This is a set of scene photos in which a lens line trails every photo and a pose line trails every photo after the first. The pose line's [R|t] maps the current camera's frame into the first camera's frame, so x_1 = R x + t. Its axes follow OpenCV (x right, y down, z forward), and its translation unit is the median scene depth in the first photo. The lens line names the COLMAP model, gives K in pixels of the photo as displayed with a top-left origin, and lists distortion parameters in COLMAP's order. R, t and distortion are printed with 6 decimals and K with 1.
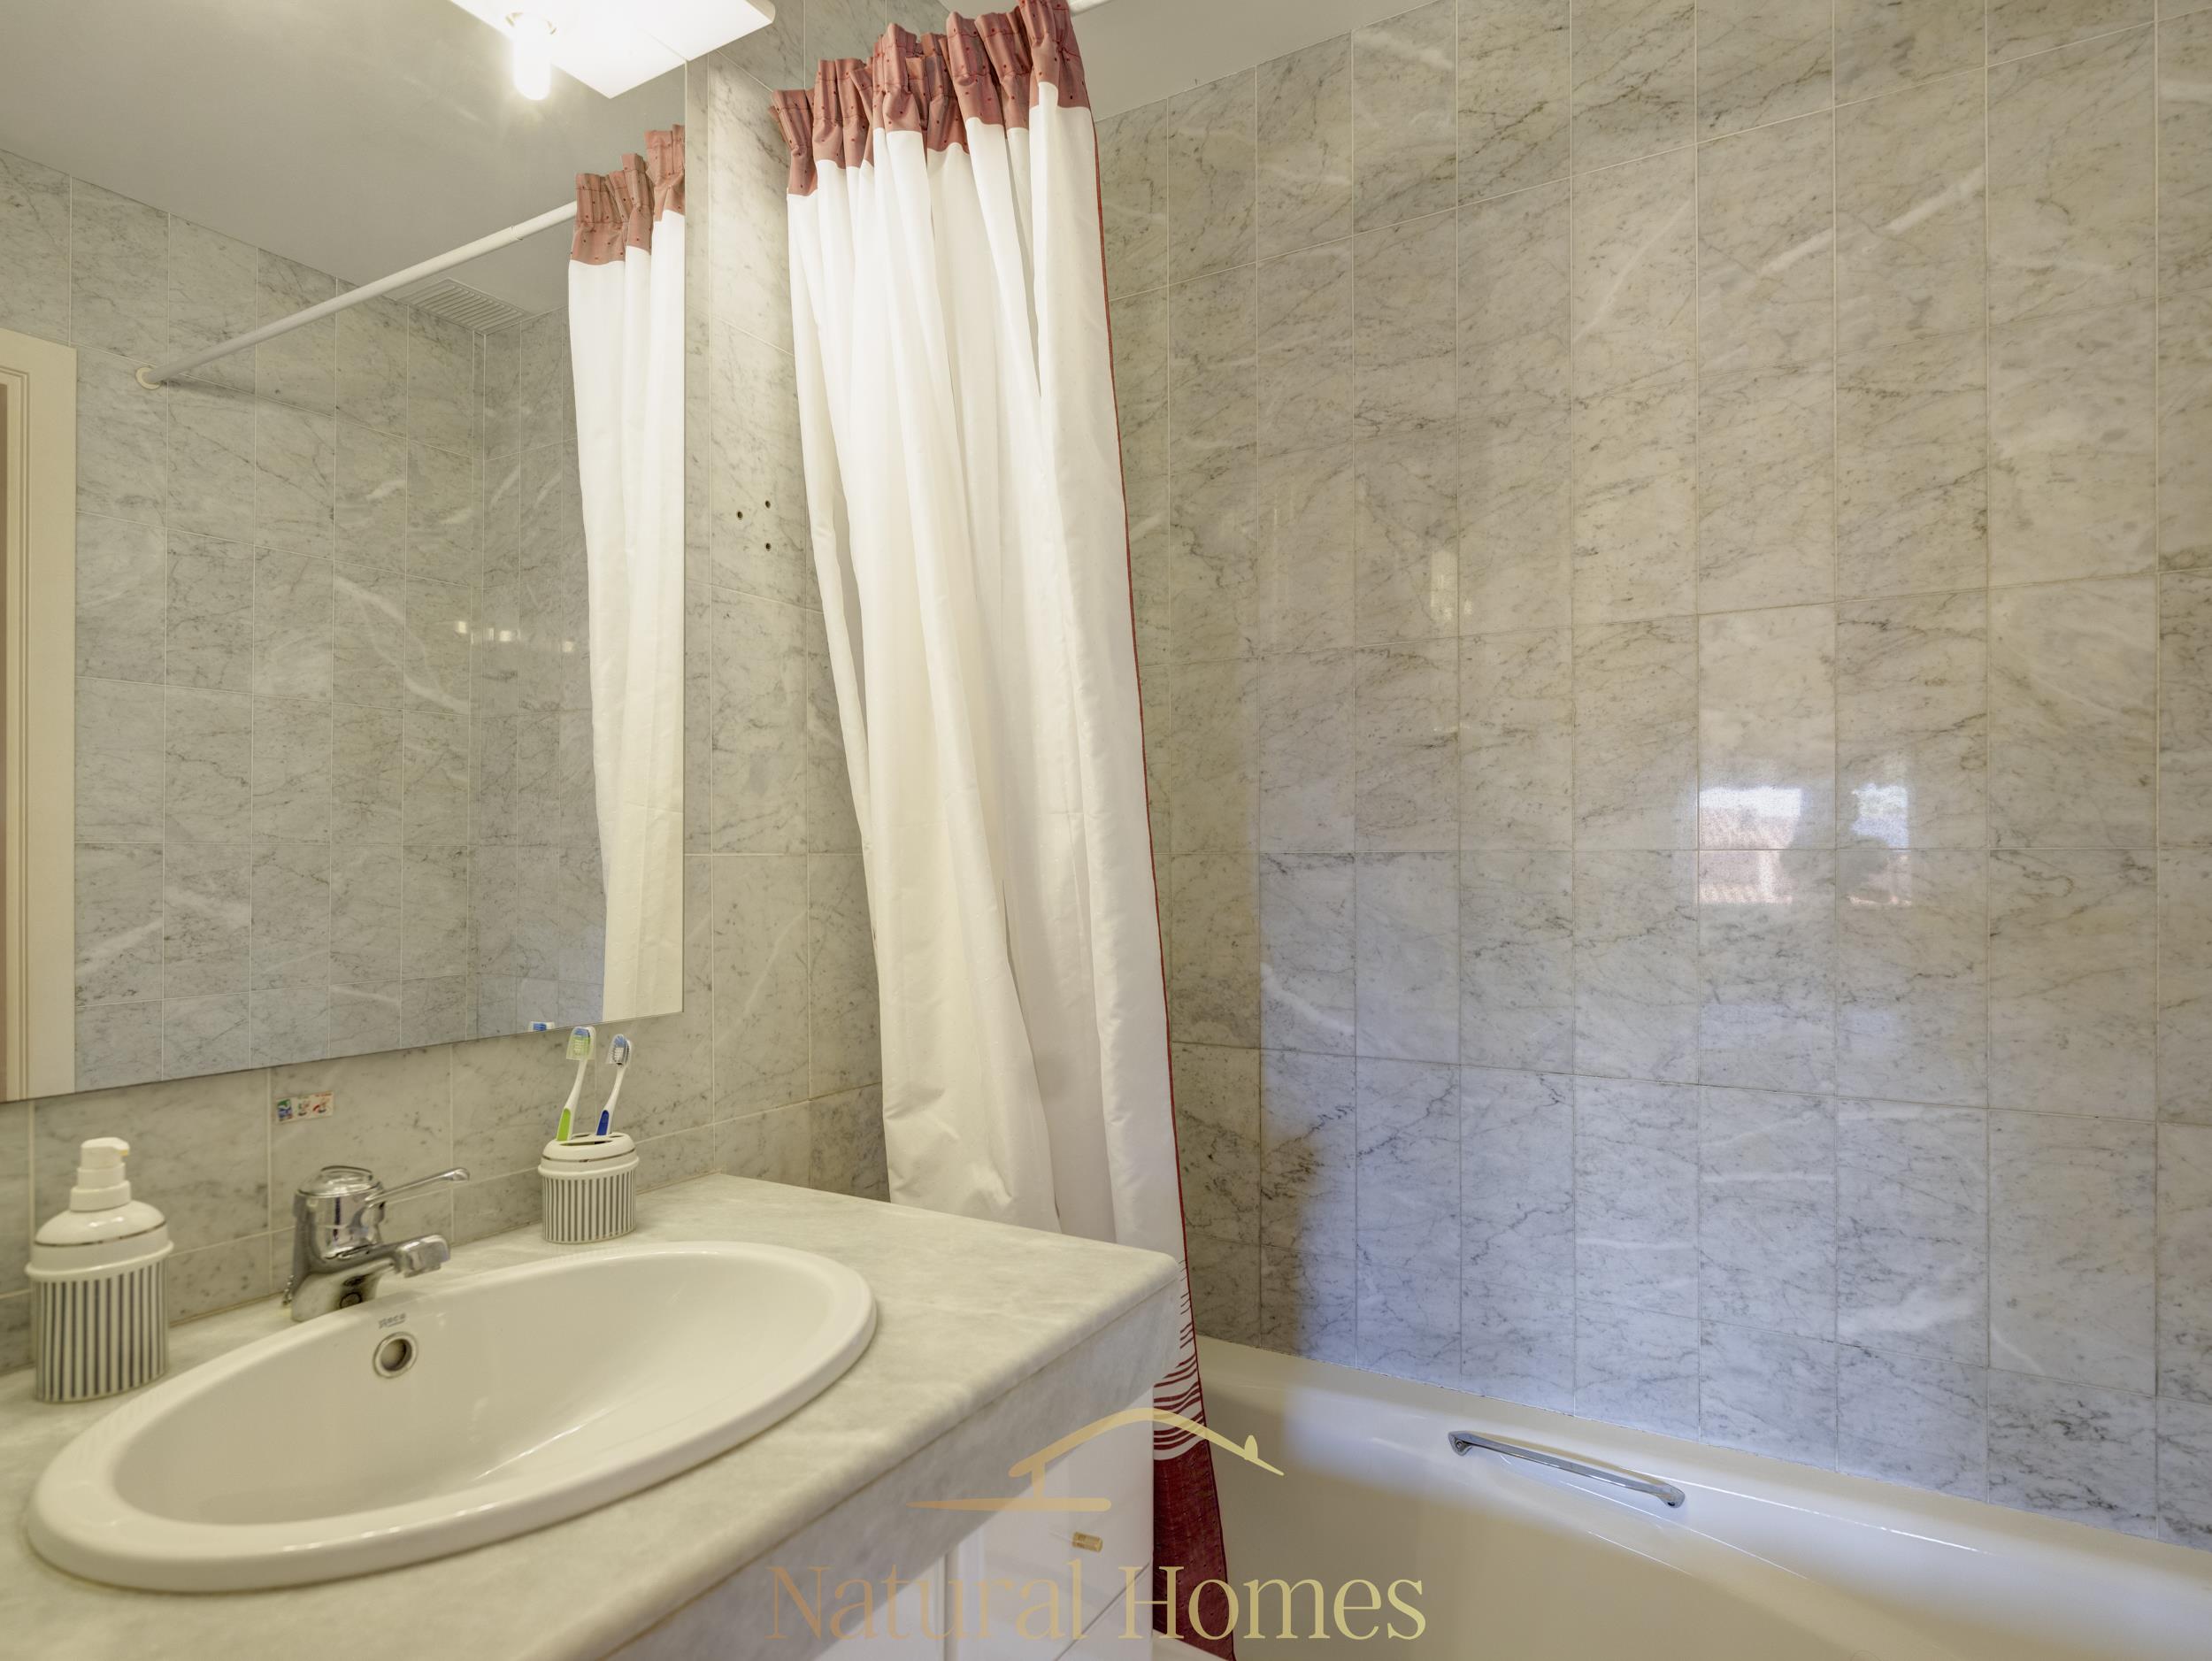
lens RADIAL K [[1204.9, 0, 1098.2], [0, 1204.9, 863.4], [0, 0, 1]] dist [0.001564, -0.003648]
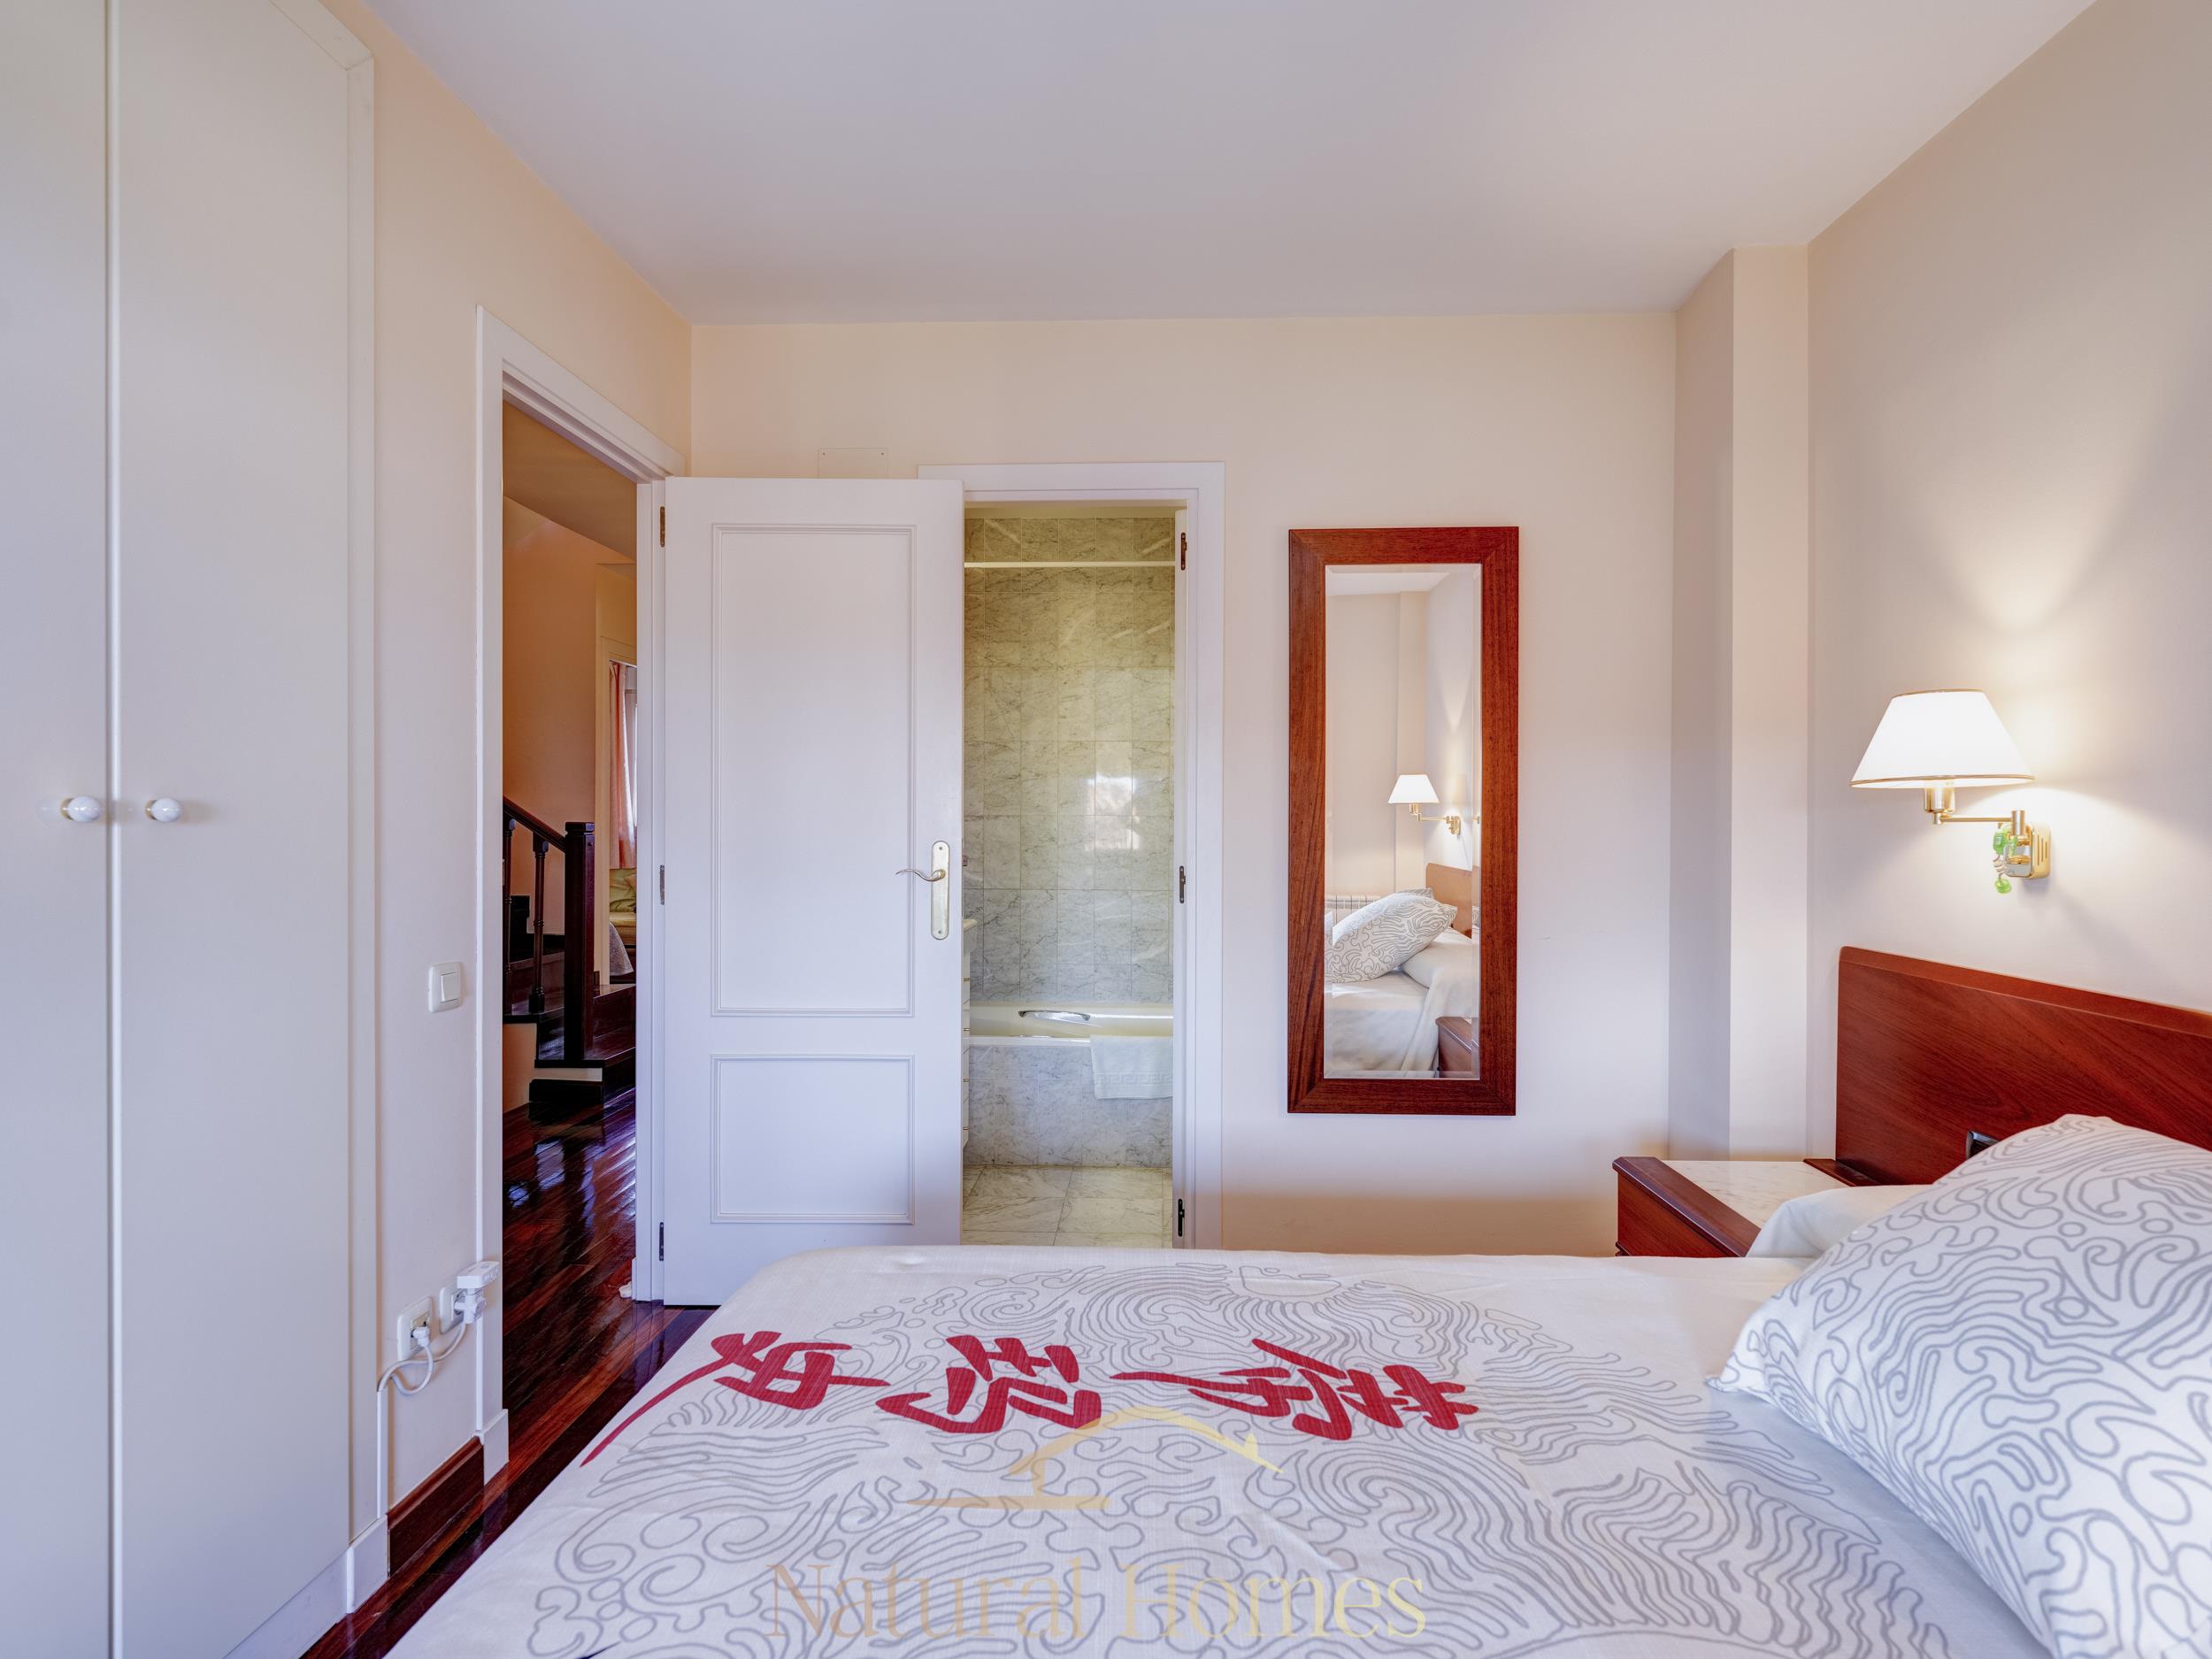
lens RADIAL K [[1204.8, 0, 1099.9], [0, 1204.8, 822.1], [0, 0, 1]] dist [0.001564, -0.003648]
pose [[0.890342, 0.003339, 0.455279, -0.875447], [-0.005986, 0.999973, 0.004373, -0.007584], [-0.455252, -0.006619, 0.890338, -1.715573]]
